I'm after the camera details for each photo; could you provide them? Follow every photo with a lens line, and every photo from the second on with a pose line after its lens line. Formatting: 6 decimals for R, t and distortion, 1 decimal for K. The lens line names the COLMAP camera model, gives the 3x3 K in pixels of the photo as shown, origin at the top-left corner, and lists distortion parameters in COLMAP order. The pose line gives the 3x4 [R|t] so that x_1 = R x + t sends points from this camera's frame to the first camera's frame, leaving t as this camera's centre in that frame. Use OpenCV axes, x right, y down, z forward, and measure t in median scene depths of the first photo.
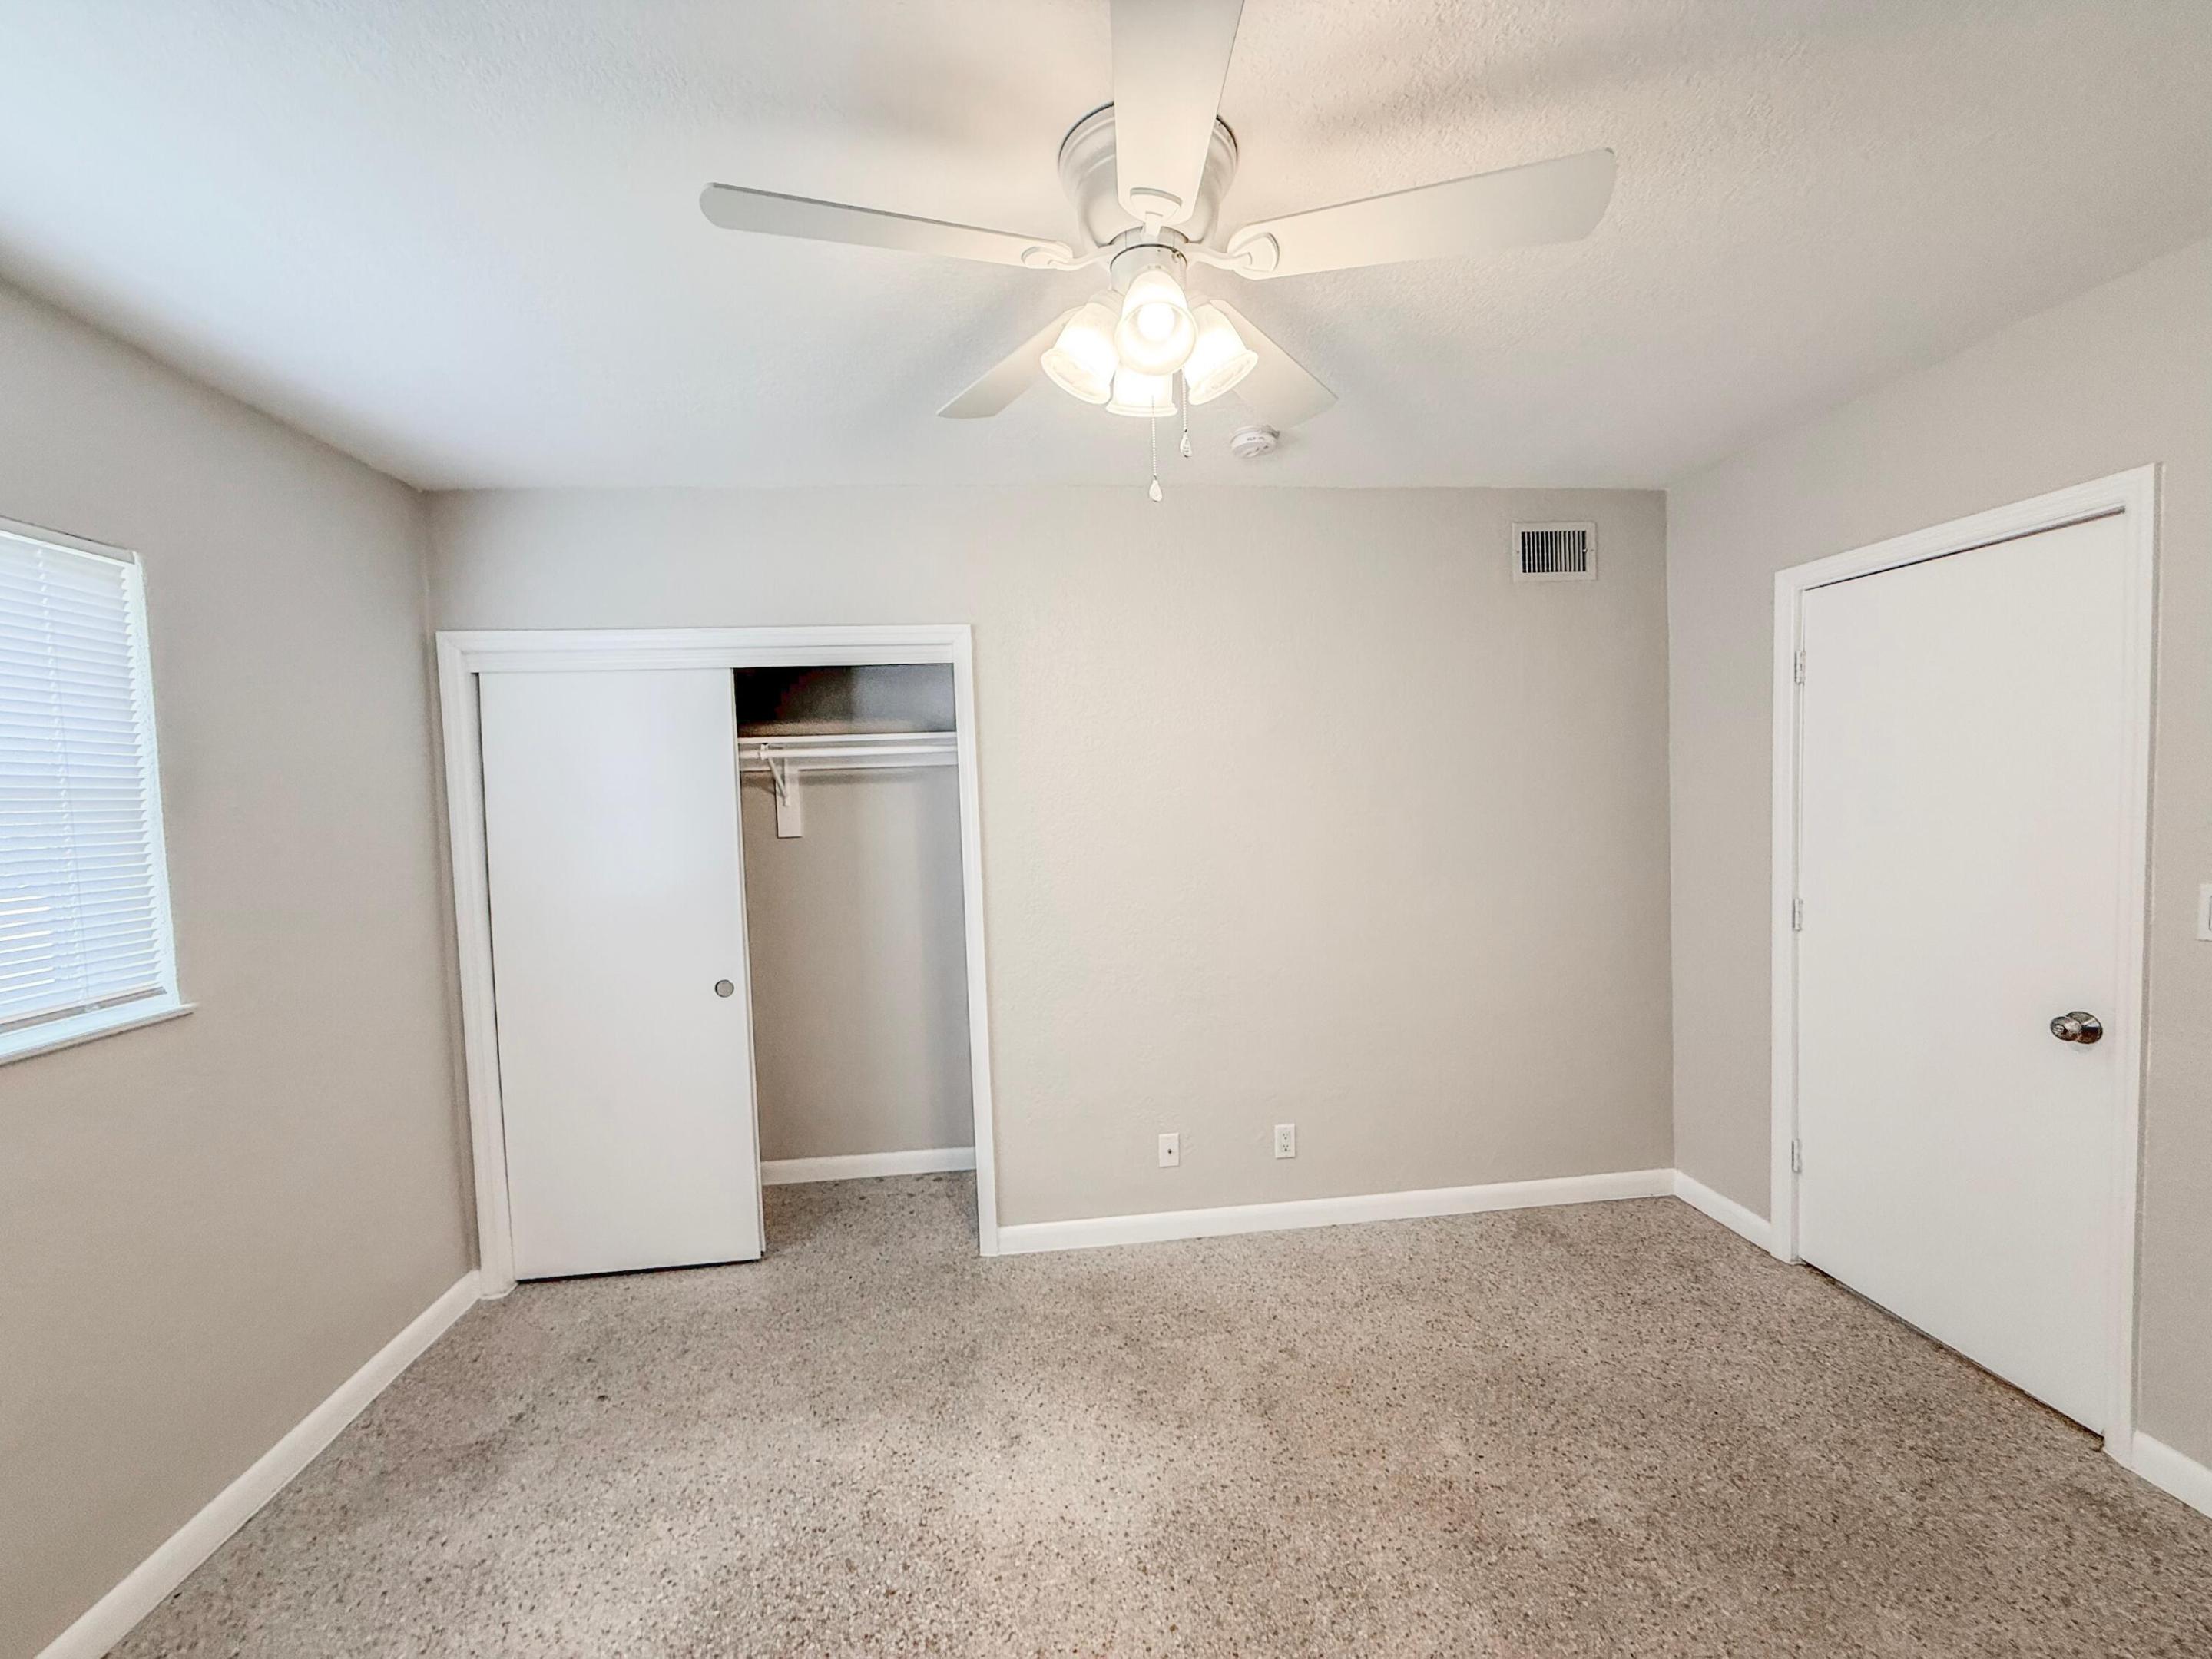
lens RADIAL K [[876.3, 0, 1106.0], [0, 876.3, 829.5], [0, 0, 1]] dist [0.000668, 0.000323]
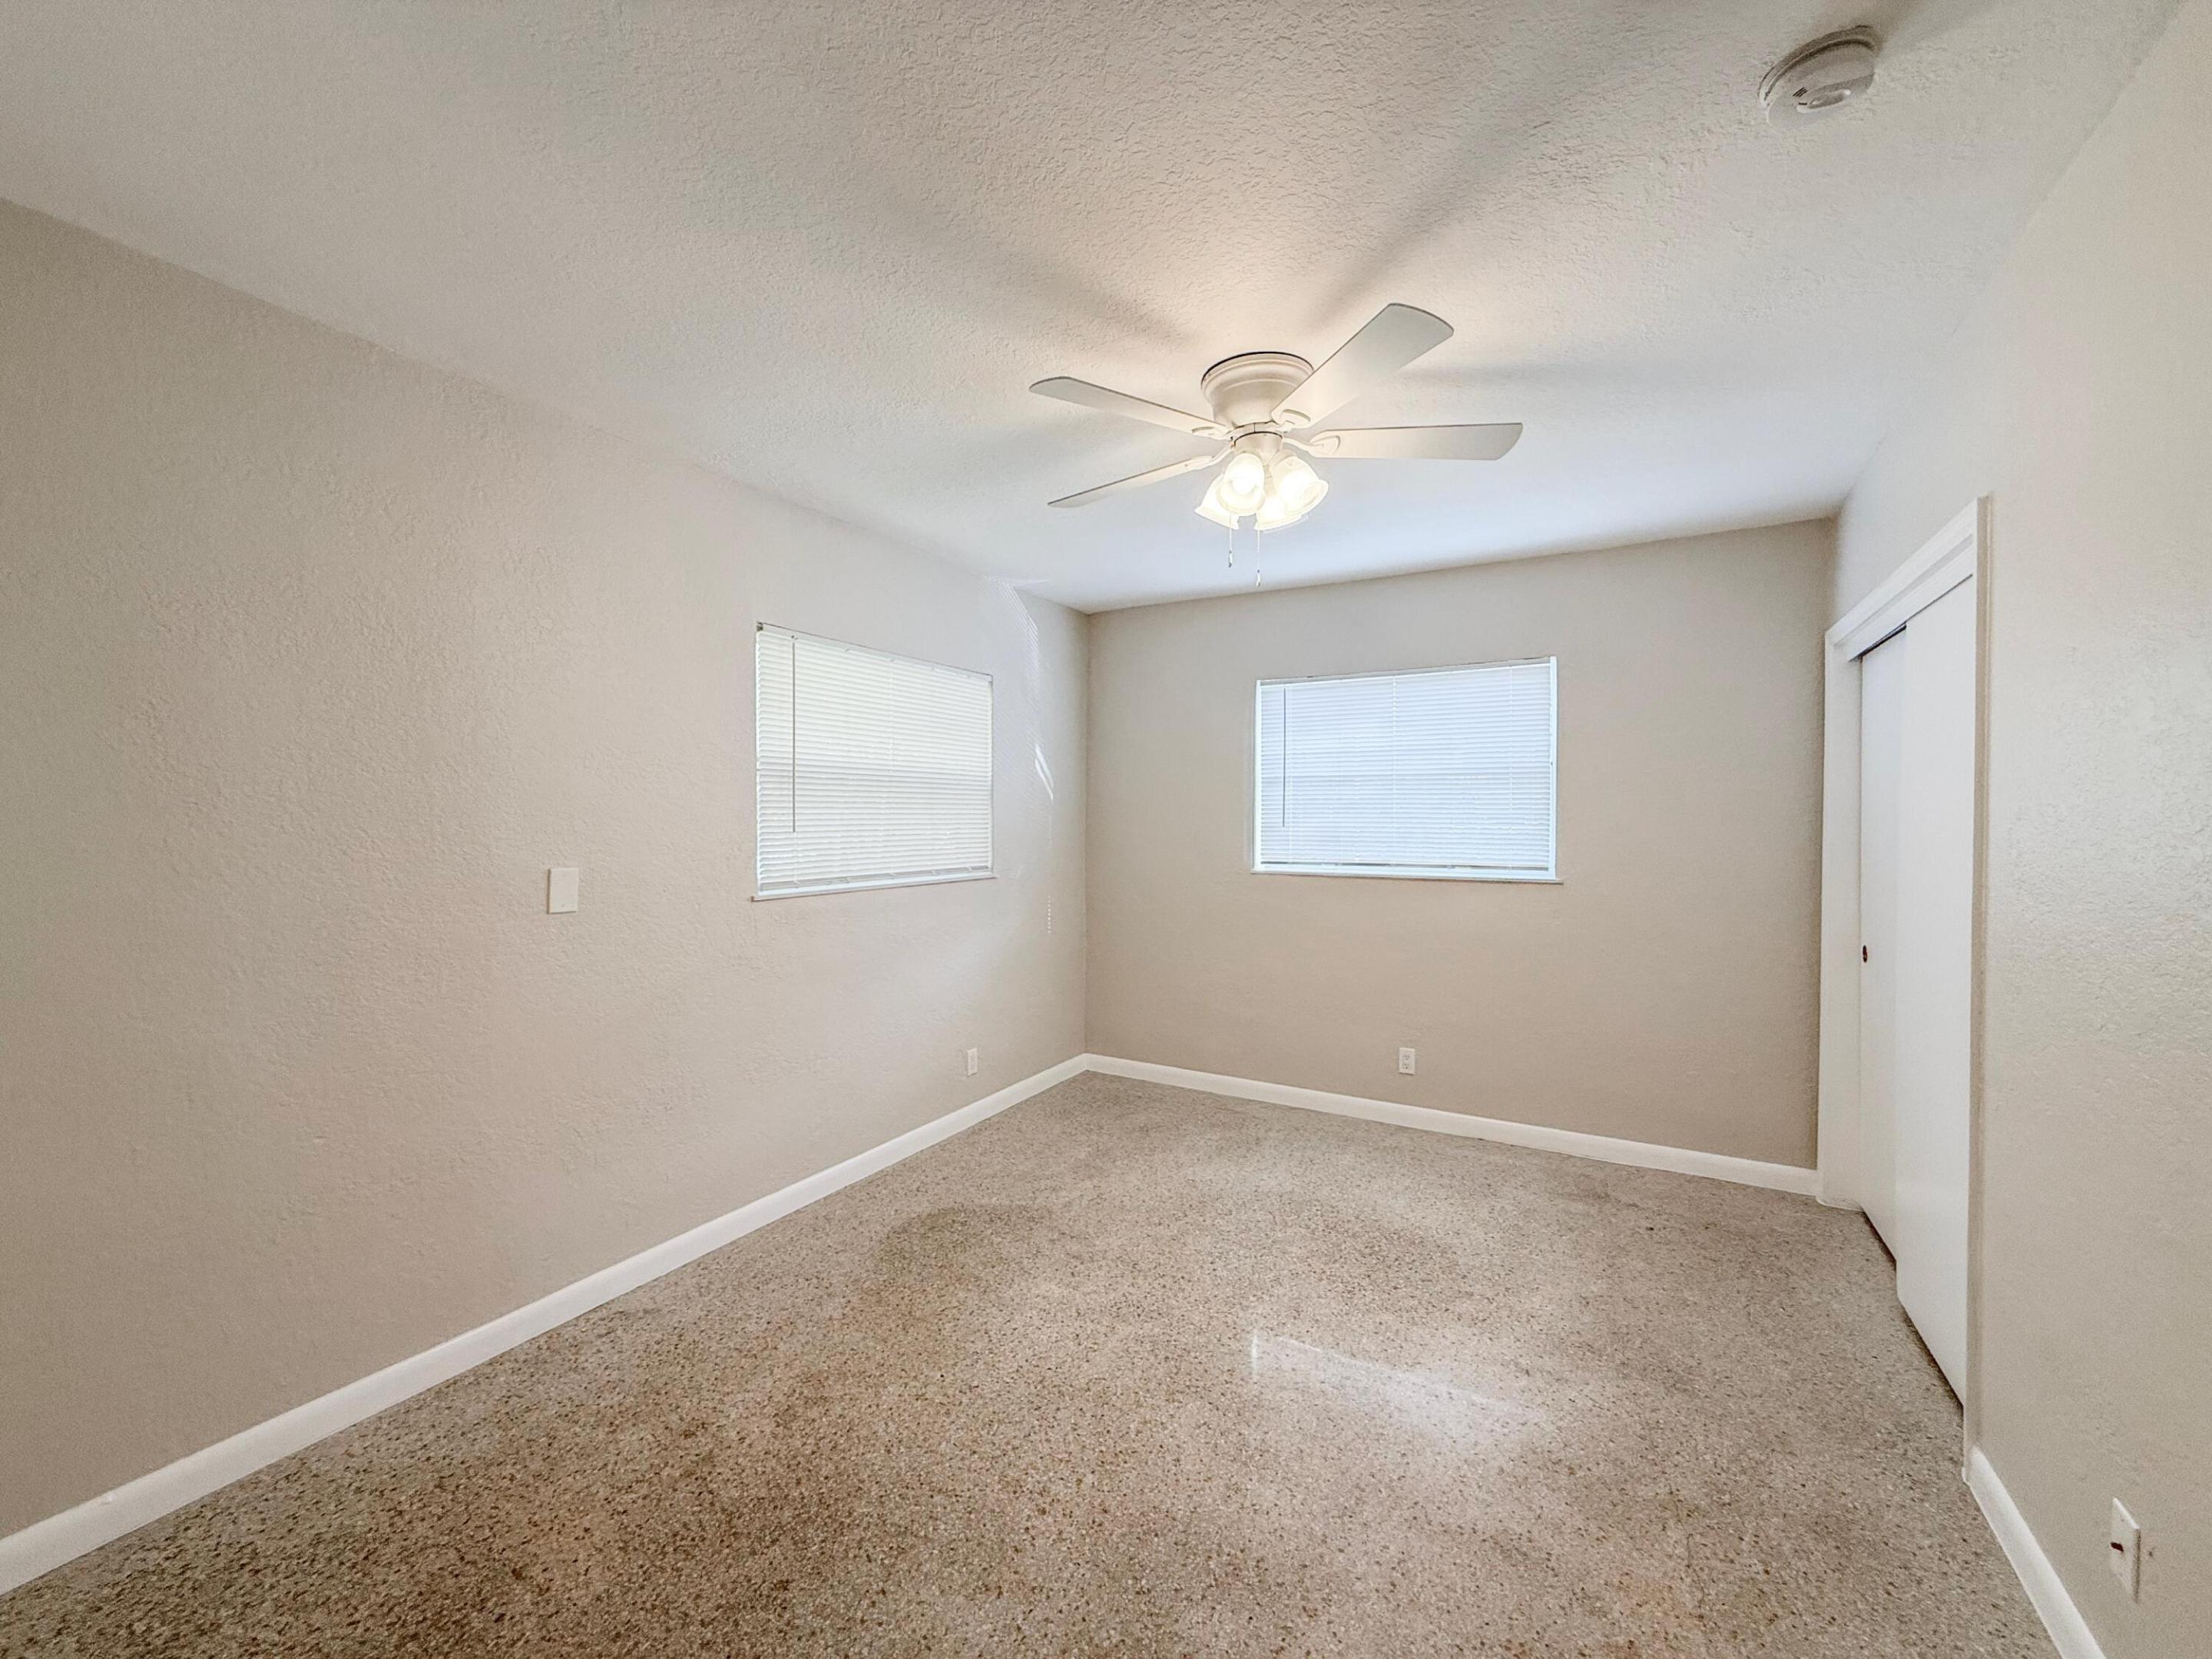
lens RADIAL K [[876.3, 0, 1106.0], [0, 876.3, 829.5], [0, 0, 1]] dist [0.000668, 0.000323]
pose [[-0.585634, 0.045094, -0.809320, 1.117790], [-0.019277, 0.997394, 0.069521, -0.030941], [0.810346, 0.056315, -0.583239, 1.269885]]
